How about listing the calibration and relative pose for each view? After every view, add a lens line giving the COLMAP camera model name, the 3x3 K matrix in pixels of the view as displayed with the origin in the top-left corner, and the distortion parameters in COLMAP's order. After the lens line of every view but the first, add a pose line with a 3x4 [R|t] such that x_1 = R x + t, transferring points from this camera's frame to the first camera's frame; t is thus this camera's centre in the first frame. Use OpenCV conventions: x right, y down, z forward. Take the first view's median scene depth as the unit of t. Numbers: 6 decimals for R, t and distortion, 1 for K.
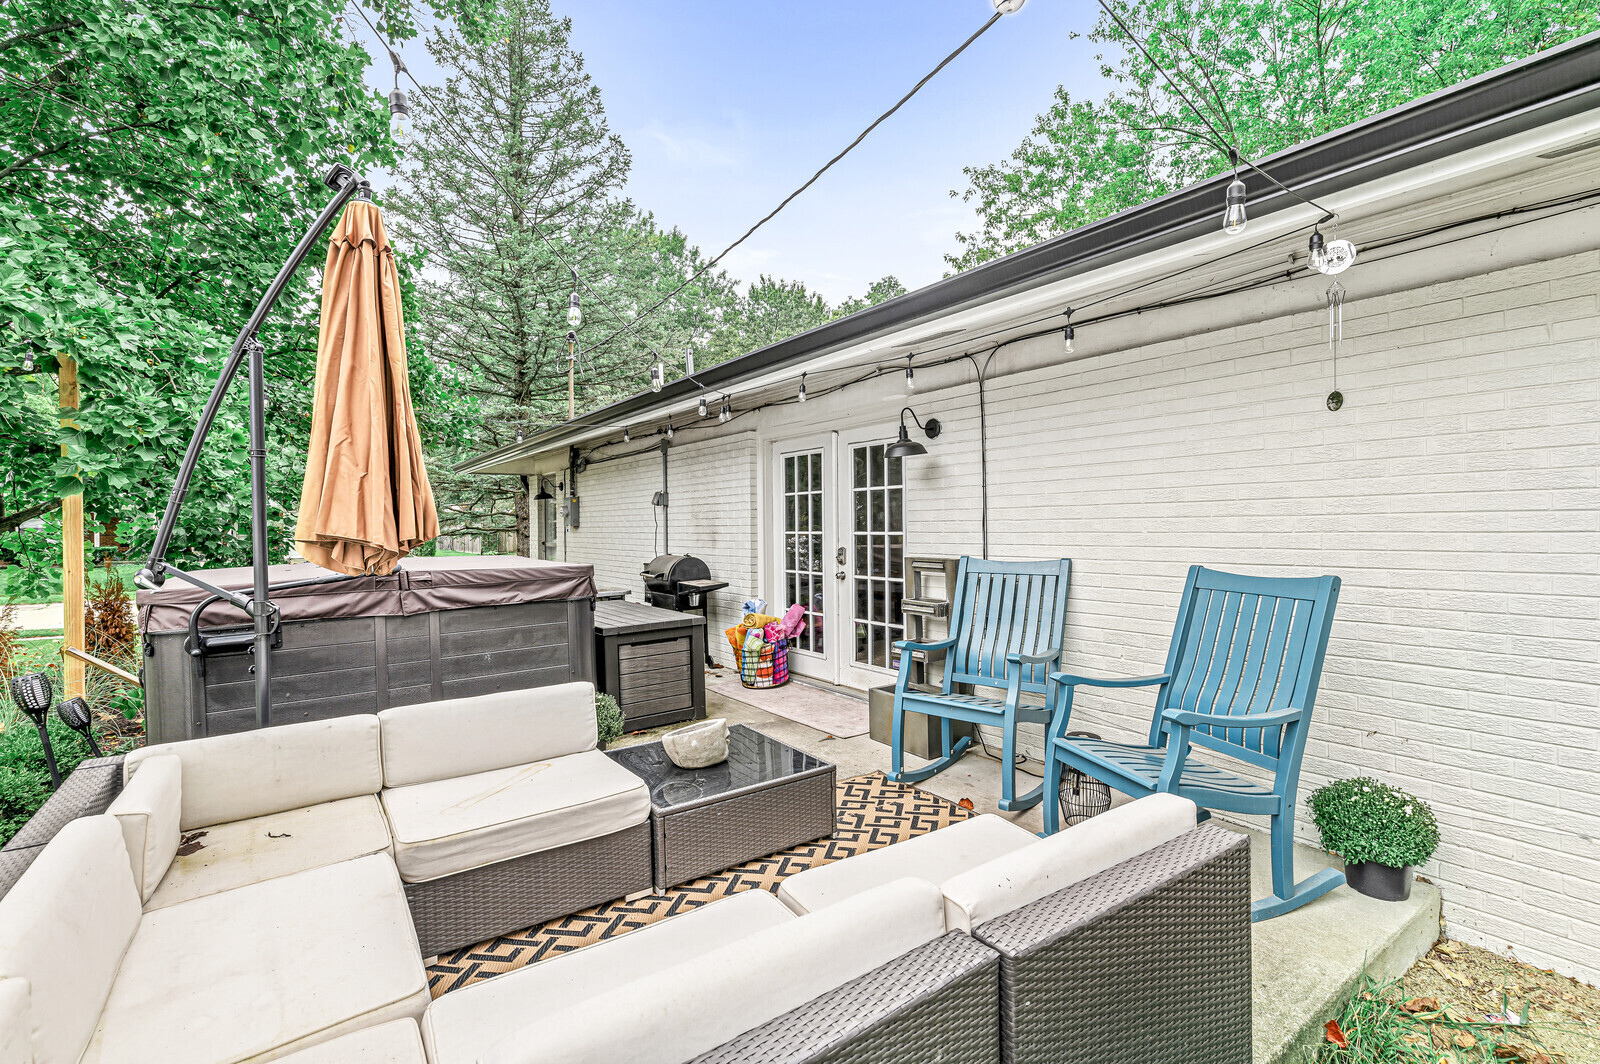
lens RADIAL K [[738.6, 0, 794.9], [0, 738.6, 523.4], [0, 0, 1]] dist [0.001190, 0.000012]
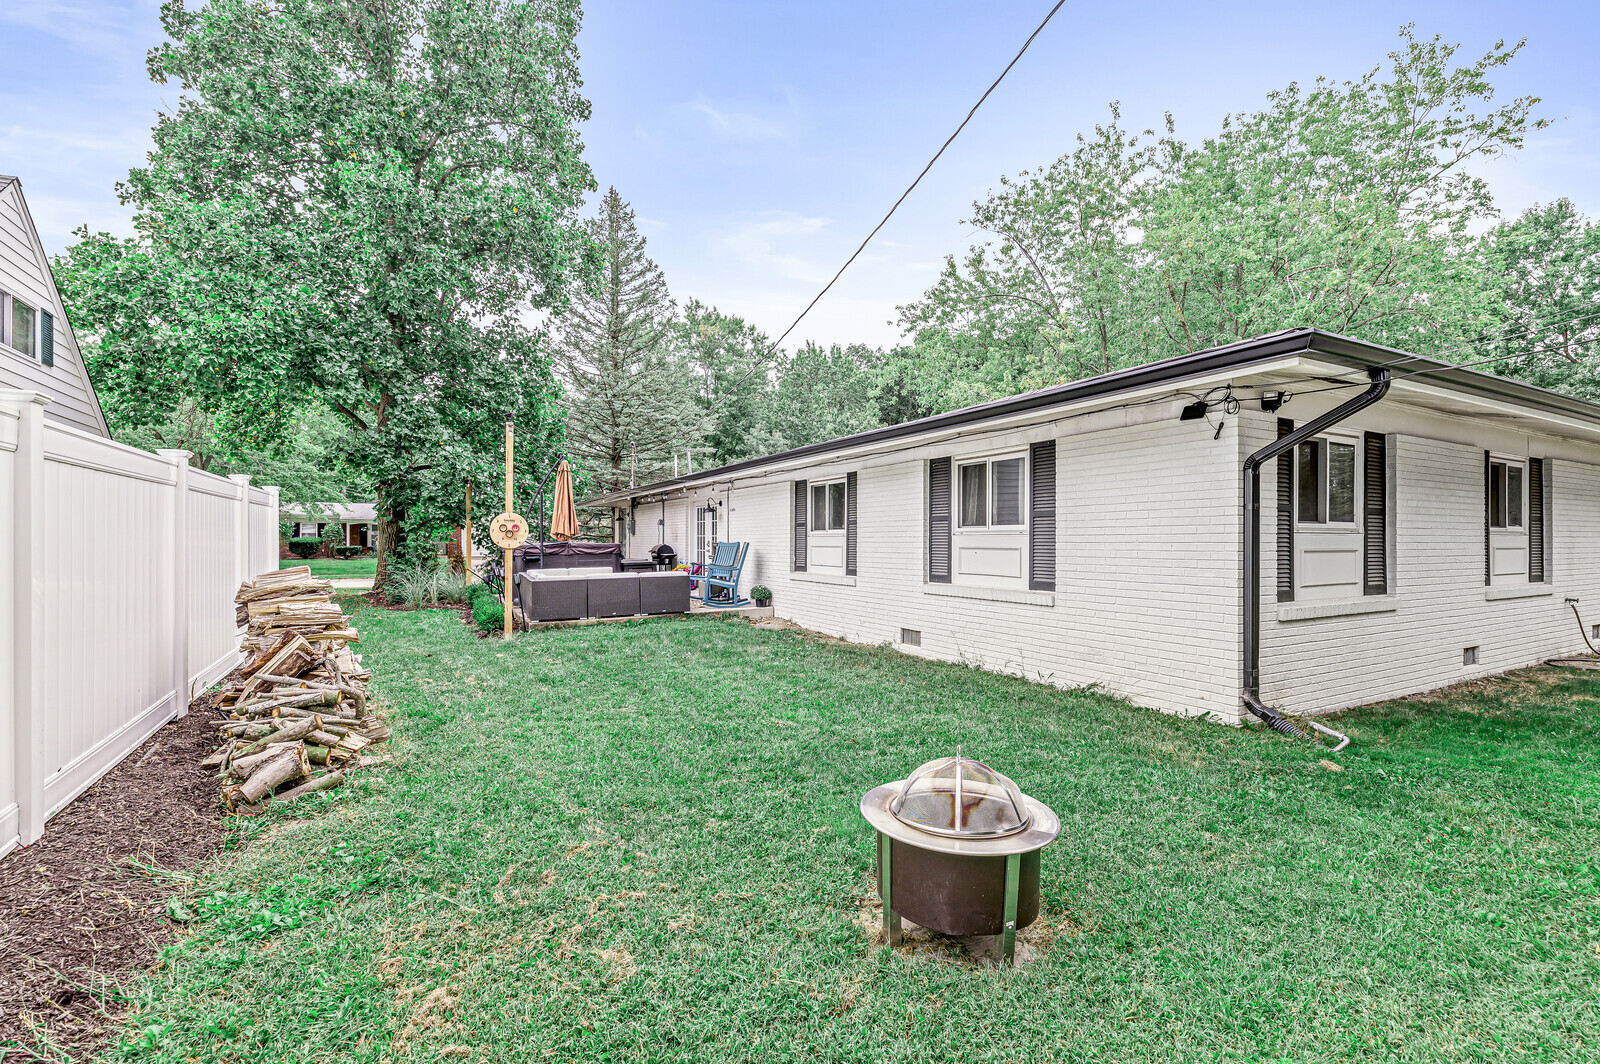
lens RADIAL K [[696.0, 0, 803.6], [0, 696.0, 537.9], [0, 0, 1]] dist [-0.001803, 0.000038]
pose [[0.993756, 0.011147, -0.111020, 0.355371], [-0.010958, 0.999937, 0.002310, 0.005148], [0.111039, -0.001079, 0.993815, -0.808556]]
